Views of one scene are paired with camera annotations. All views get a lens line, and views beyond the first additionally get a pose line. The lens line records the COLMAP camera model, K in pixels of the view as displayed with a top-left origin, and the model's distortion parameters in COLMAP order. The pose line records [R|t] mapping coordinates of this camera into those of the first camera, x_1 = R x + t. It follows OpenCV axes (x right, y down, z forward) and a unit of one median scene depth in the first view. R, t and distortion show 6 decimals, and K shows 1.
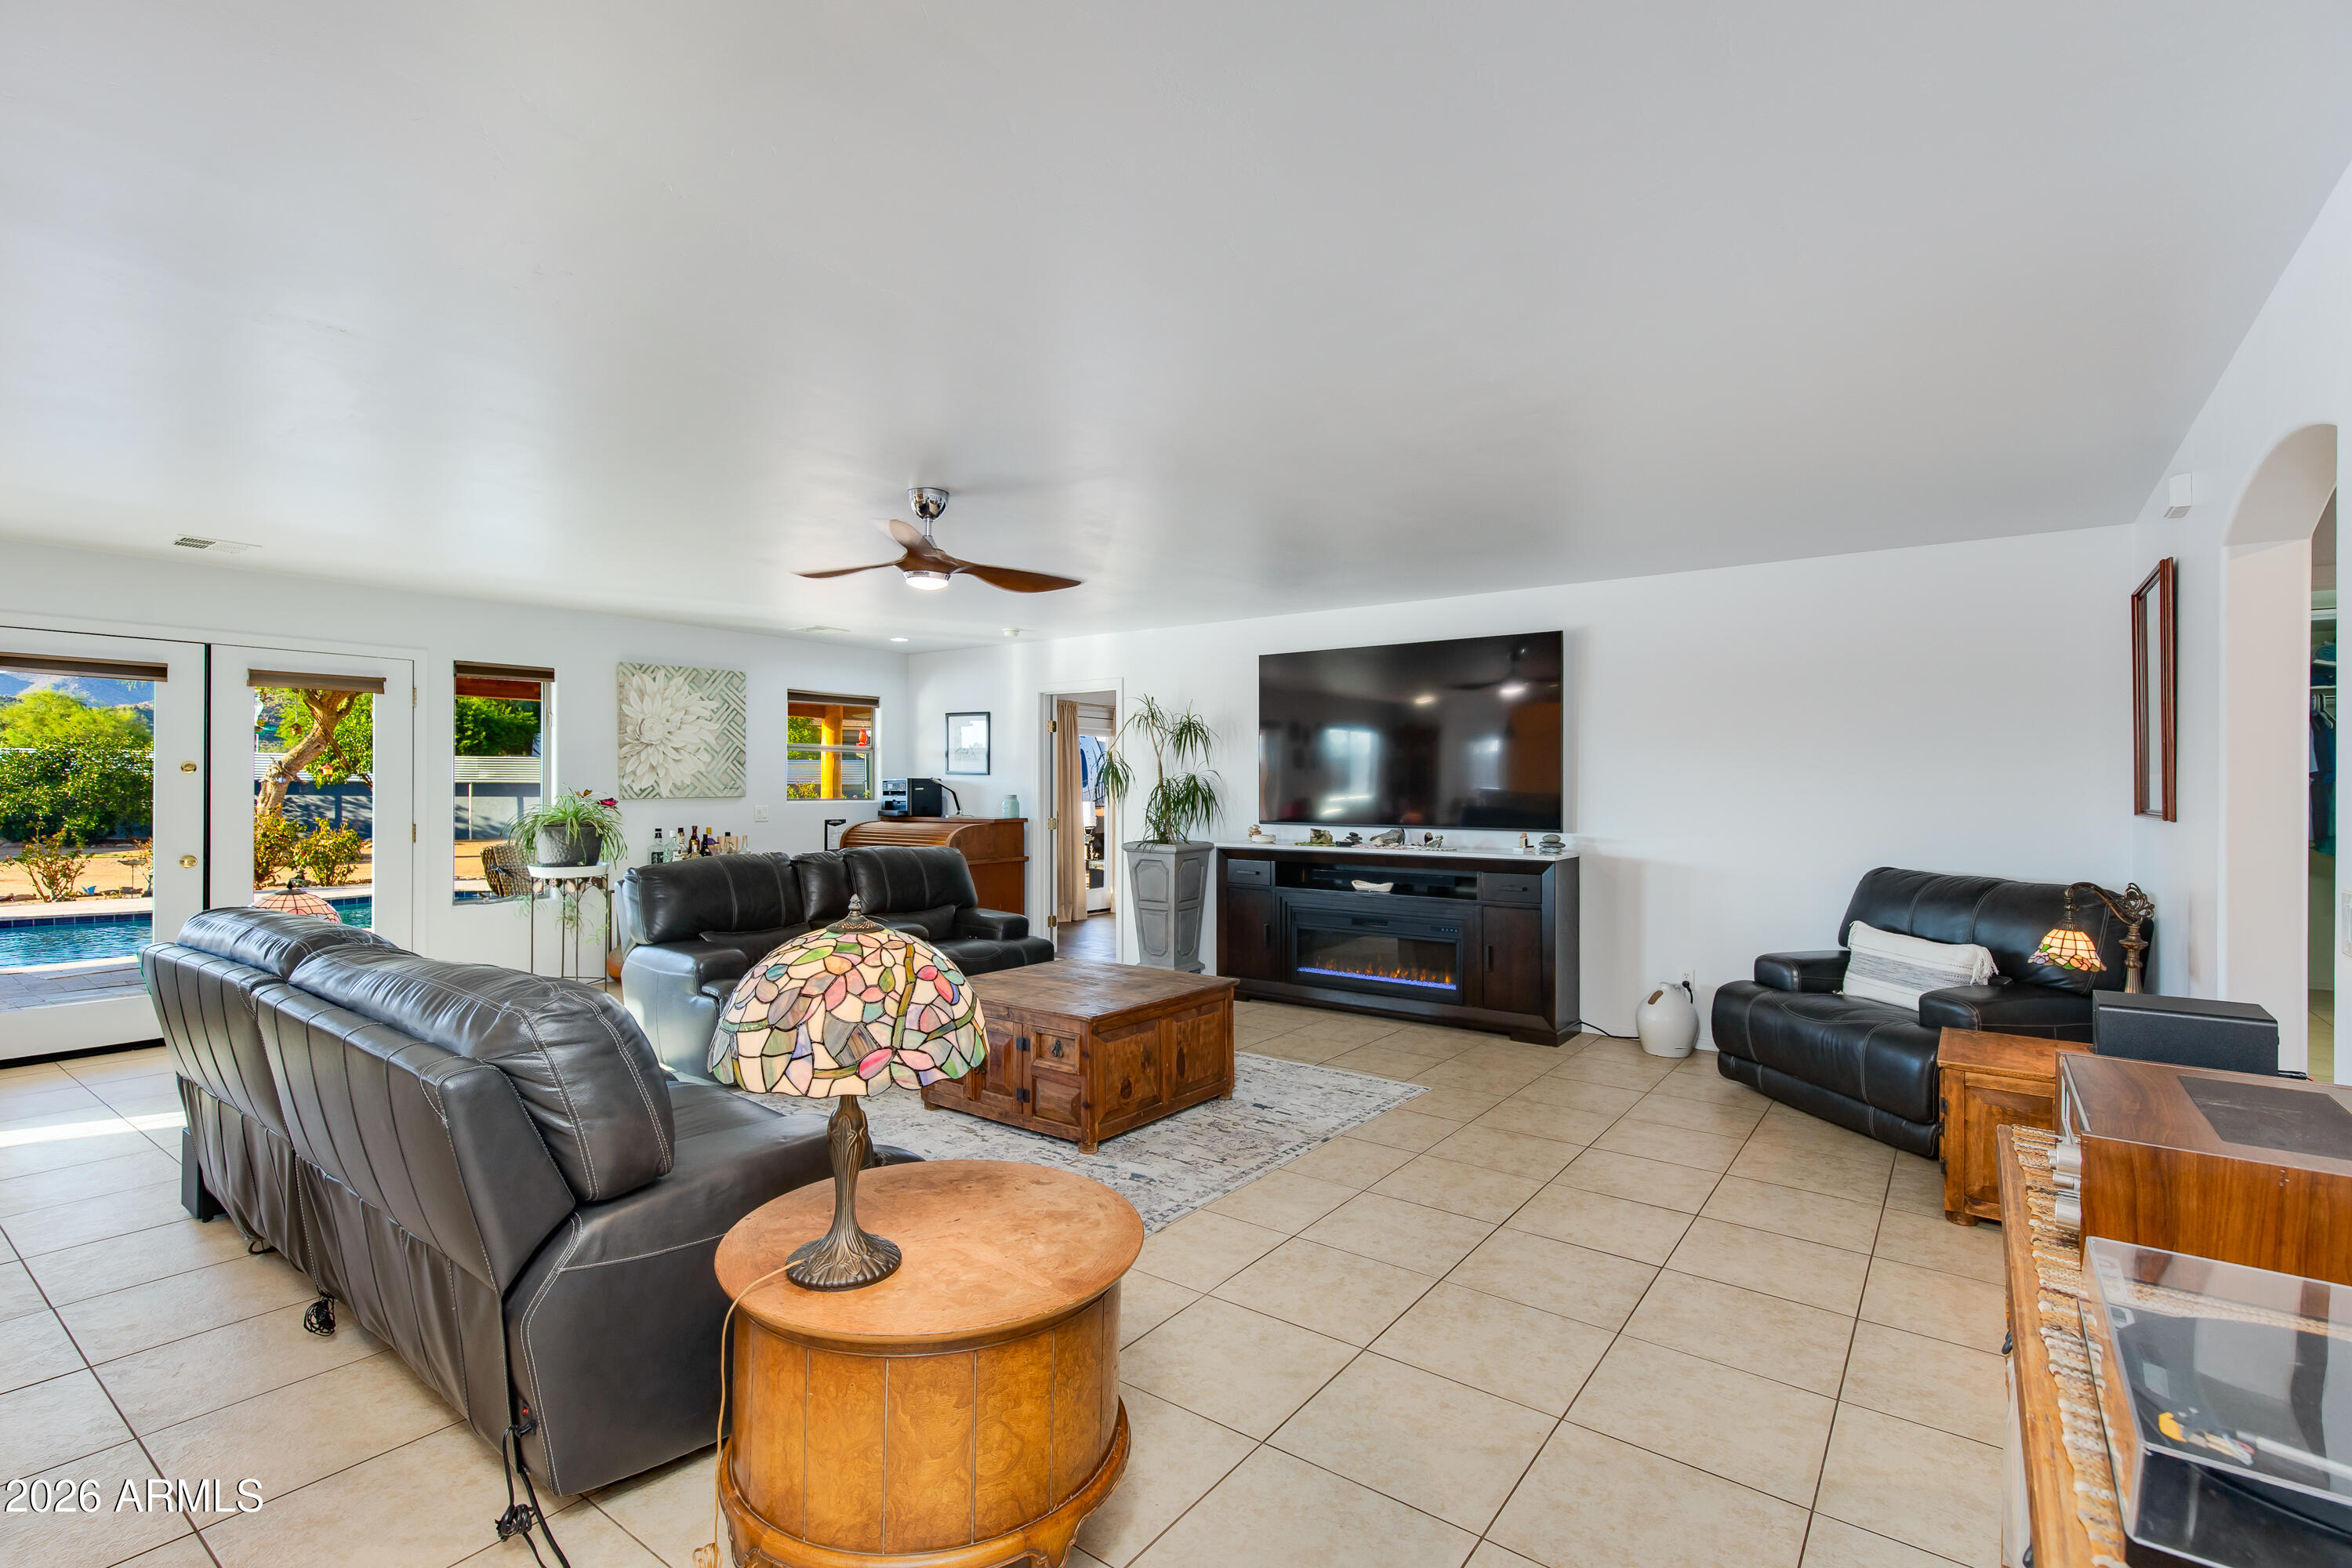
lens RADIAL K [[1067.3, 0, 1170.6], [0, 1067.3, 791.2], [0, 0, 1]] dist [0.002379, 0.000169]
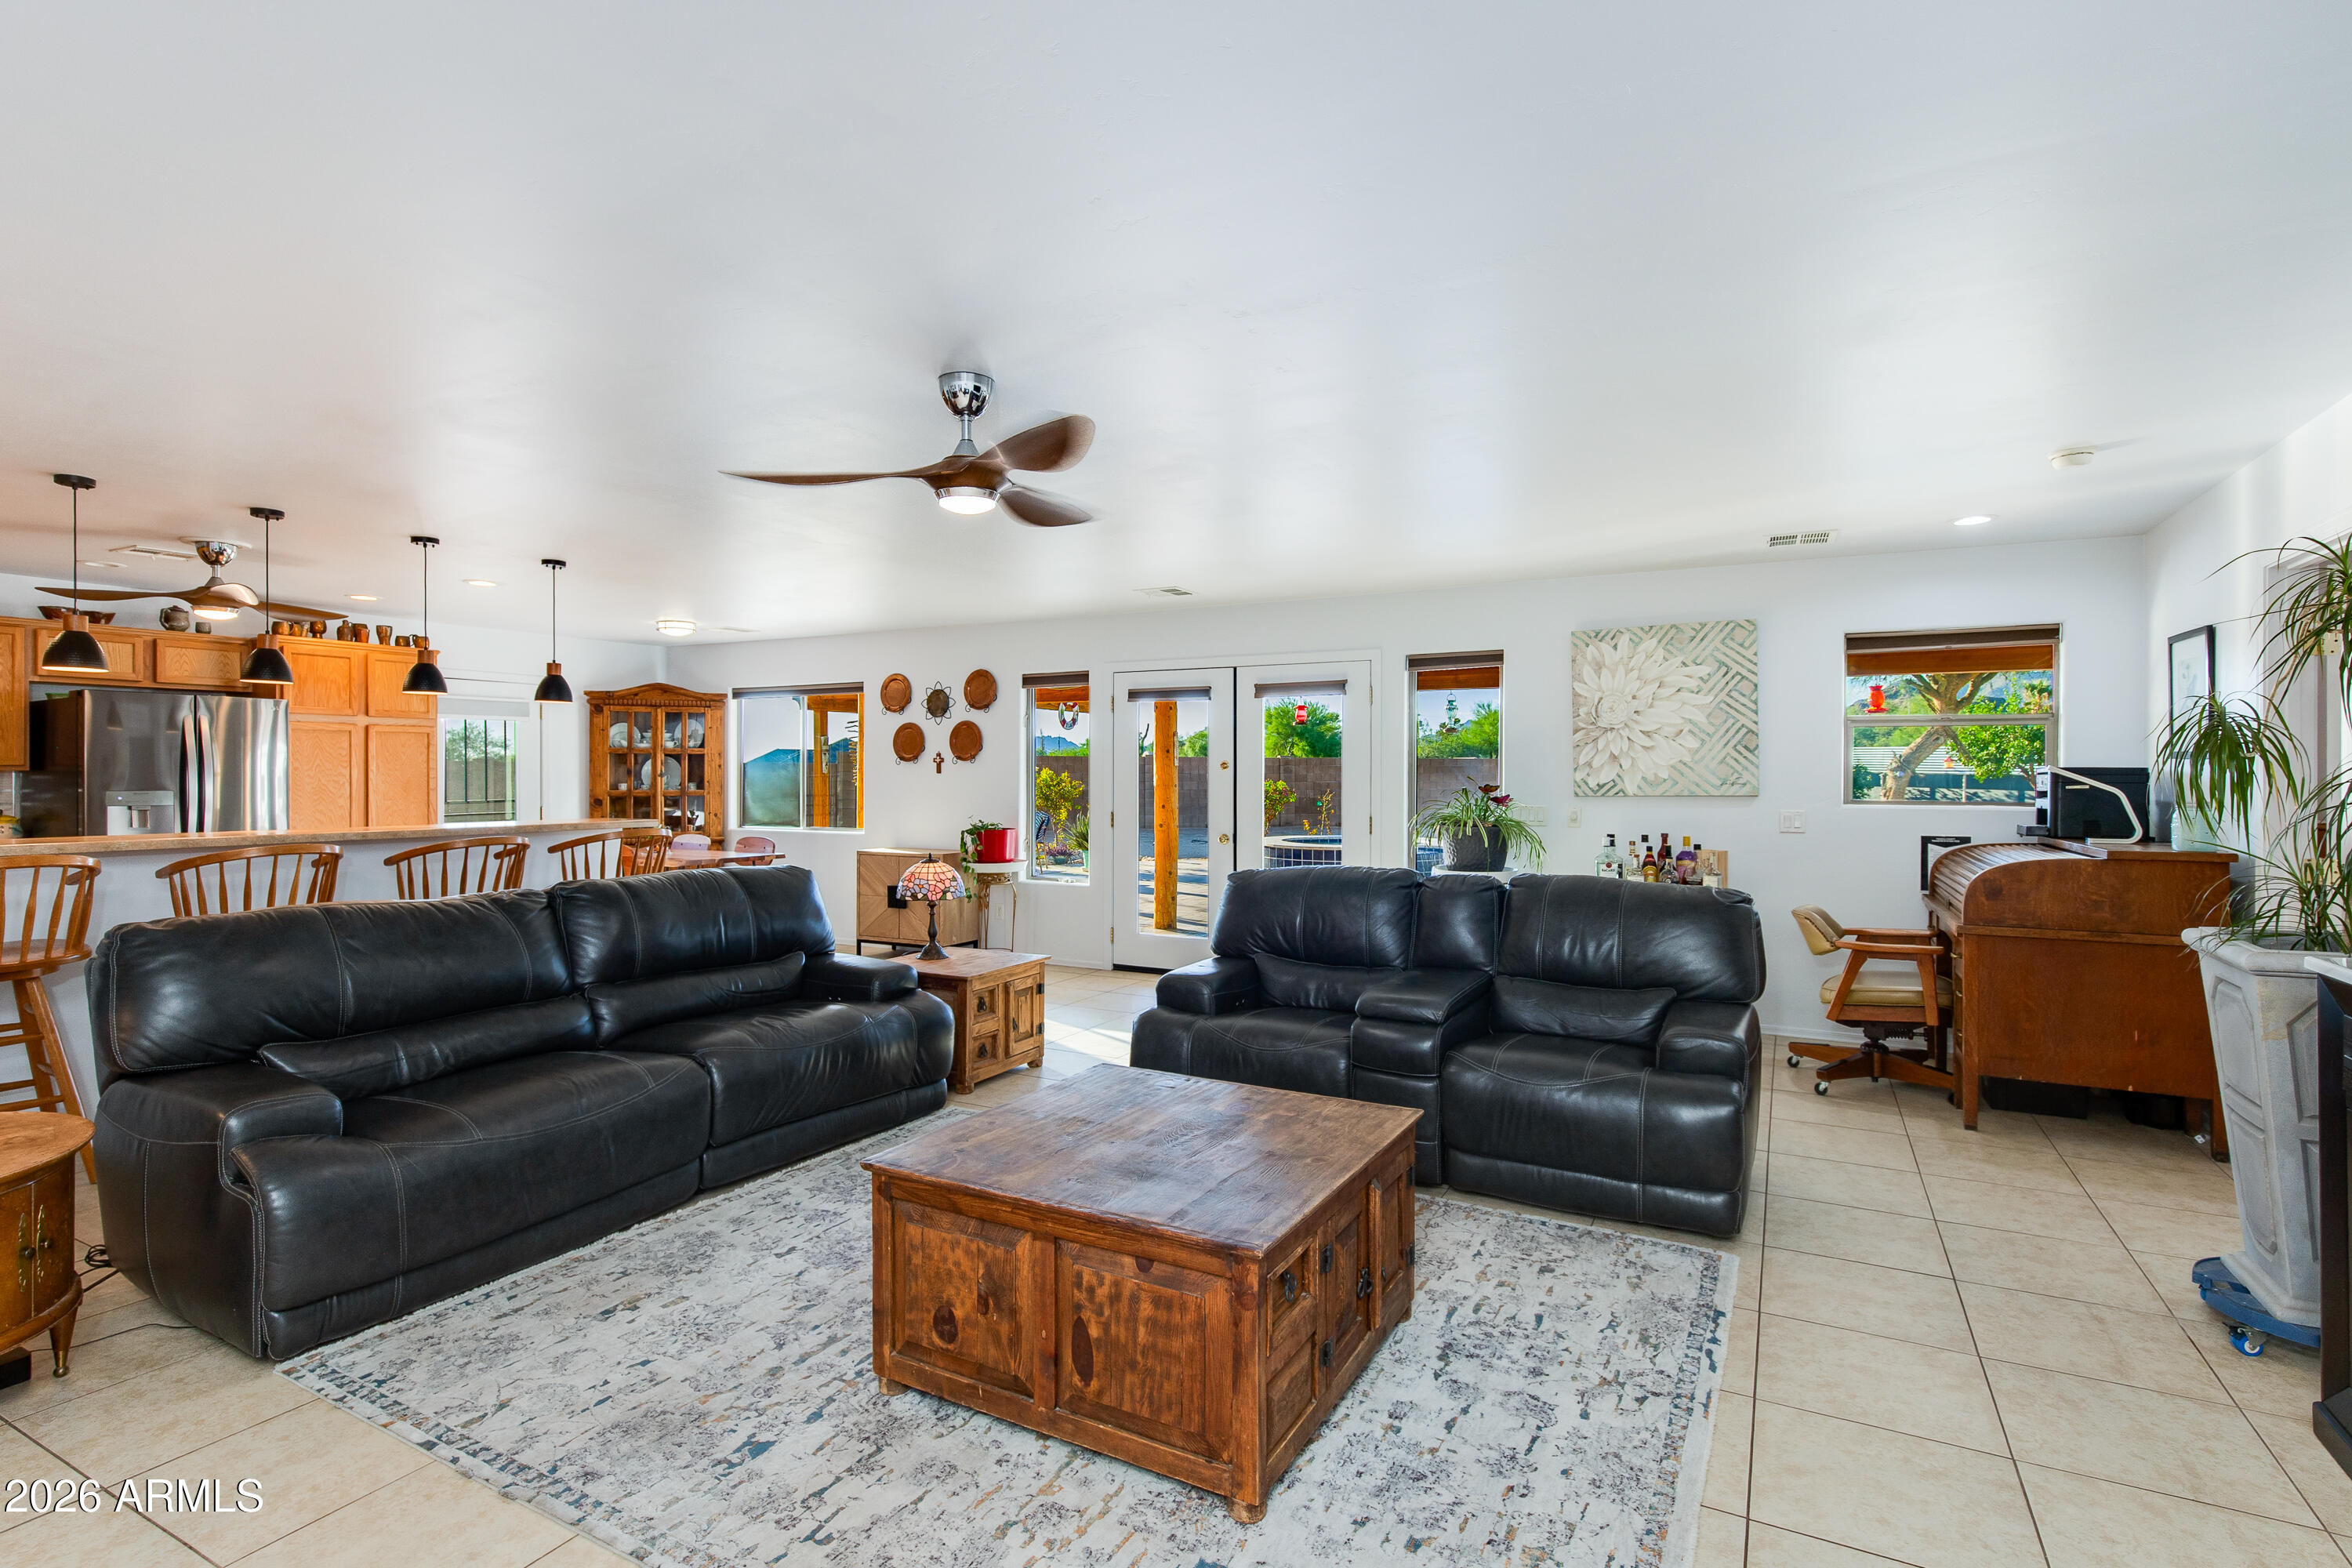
lens RADIAL K [[1131.5, 0, 1176.3], [0, 1131.5, 770.5], [0, 0, 1]] dist [0.001689, -0.000180]
pose [[0.150963, -0.006260, -0.988520, 0.302886], [-0.006728, 0.999950, -0.007360, -0.004069], [0.988517, 0.007762, 0.150913, 0.550591]]
